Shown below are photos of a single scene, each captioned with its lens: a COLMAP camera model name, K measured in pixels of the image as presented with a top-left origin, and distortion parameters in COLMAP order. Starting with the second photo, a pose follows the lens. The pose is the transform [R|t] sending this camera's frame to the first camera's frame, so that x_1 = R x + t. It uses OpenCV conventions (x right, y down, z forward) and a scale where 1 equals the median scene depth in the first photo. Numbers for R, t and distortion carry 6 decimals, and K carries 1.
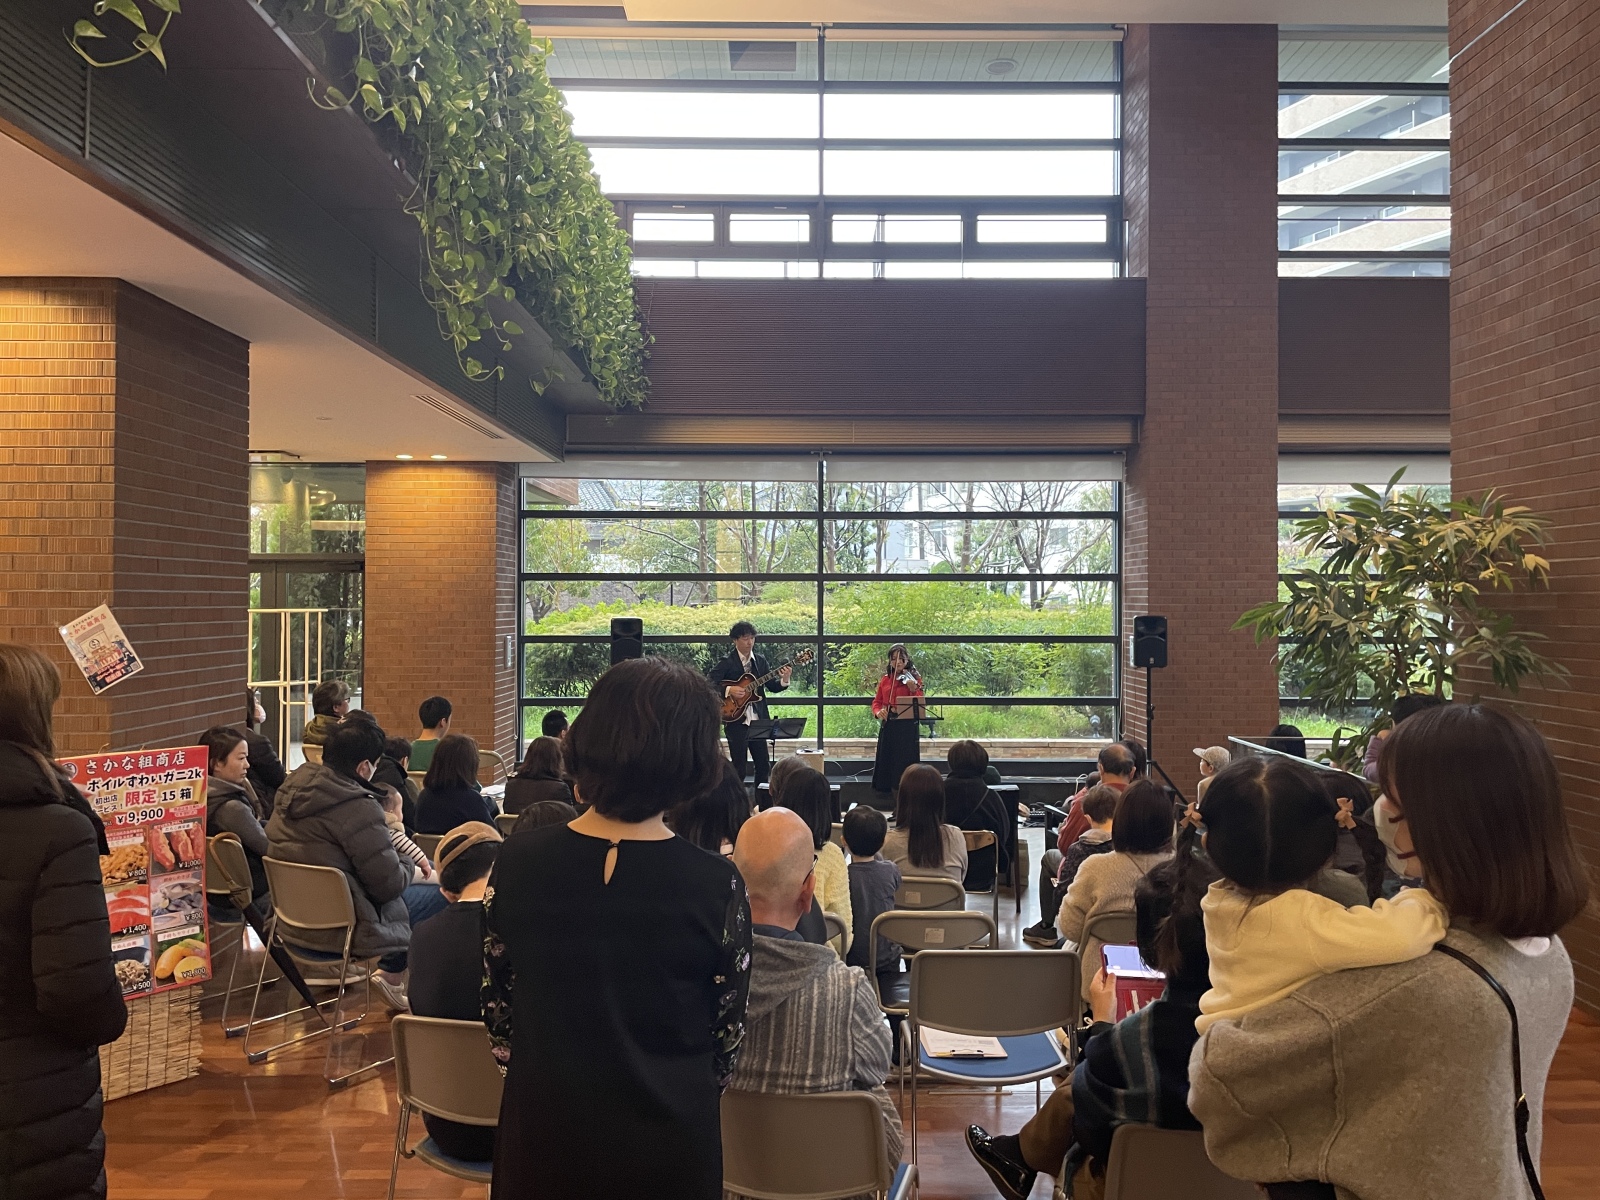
lens RADIAL K [[1202.1, 0, 799.8], [0, 1202.1, 607.4], [0, 0, 1]] dist [0.055840, -0.067975]
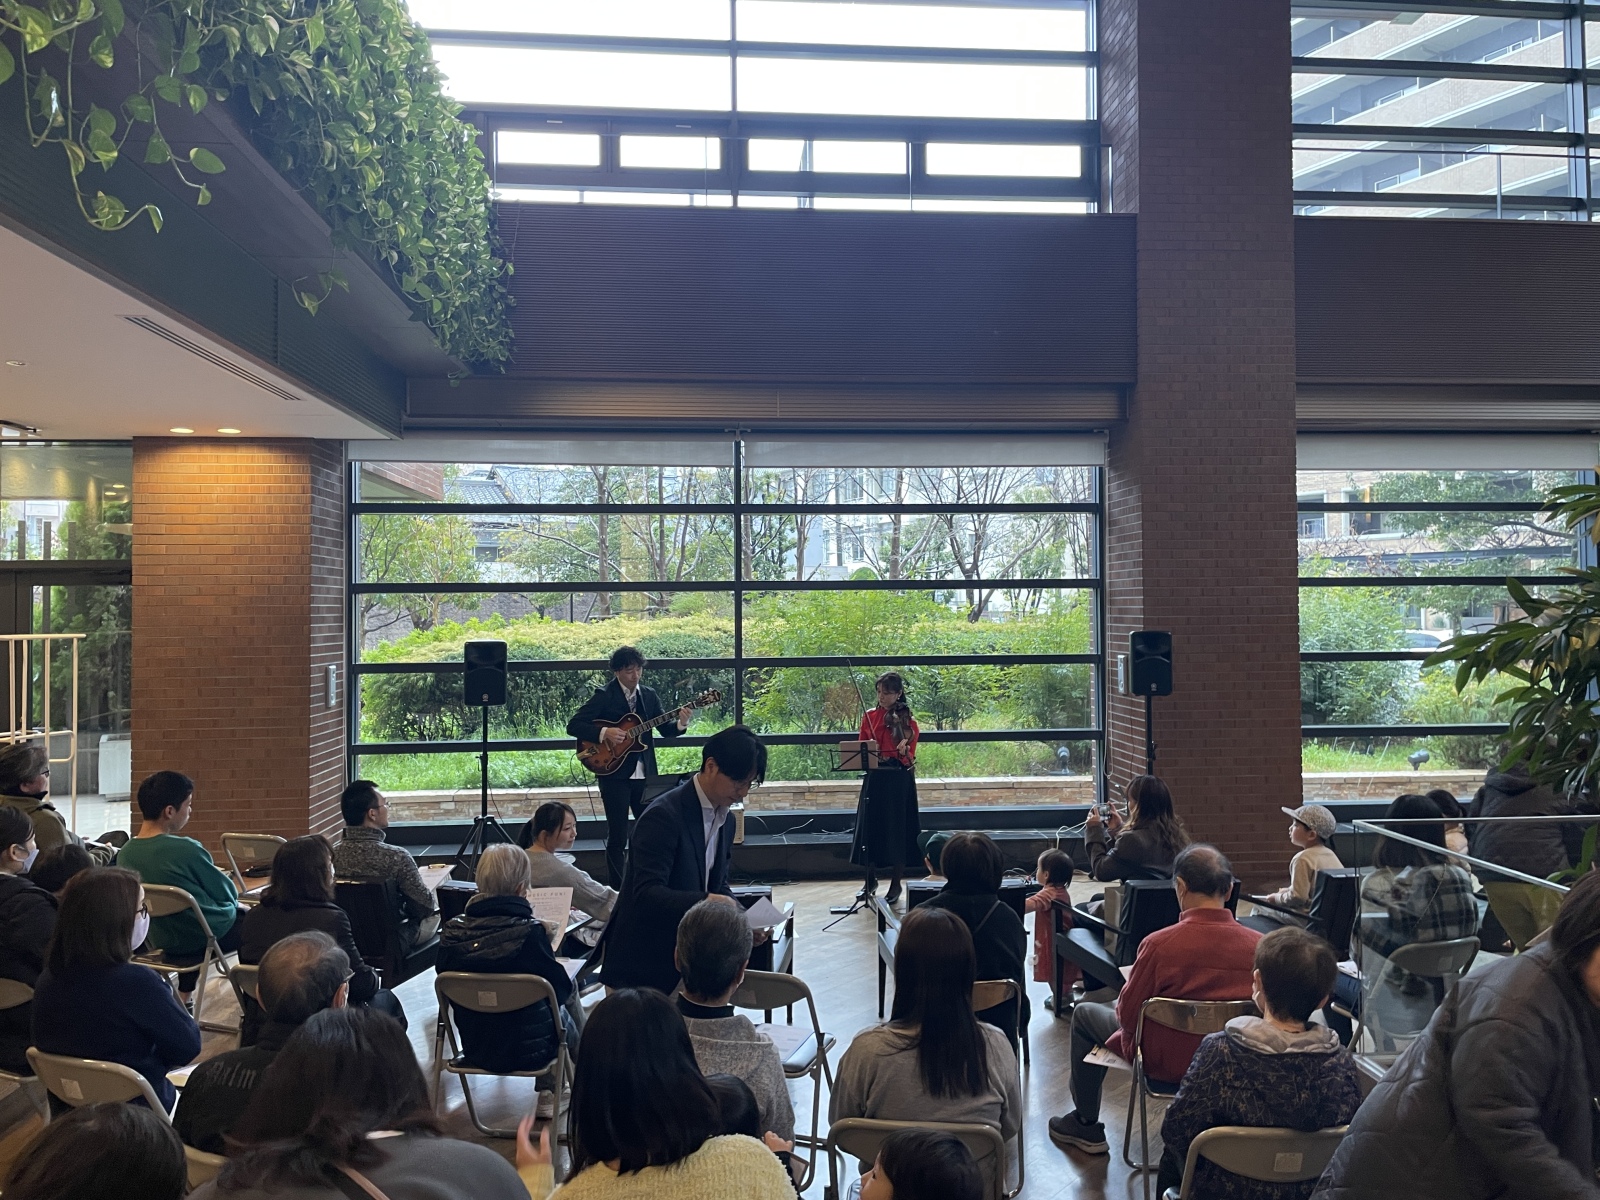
lens RADIAL K [[1202.1, 0, 809.0], [0, 1202.1, 592.1], [0, 0, 1]] dist [0.055840, -0.067975]
pose [[0.996859, -0.008162, 0.078776, 0.001290], [0.009686, 0.999773, -0.018979, -0.005351], [-0.078603, 0.019683, 0.996712, 0.199608]]
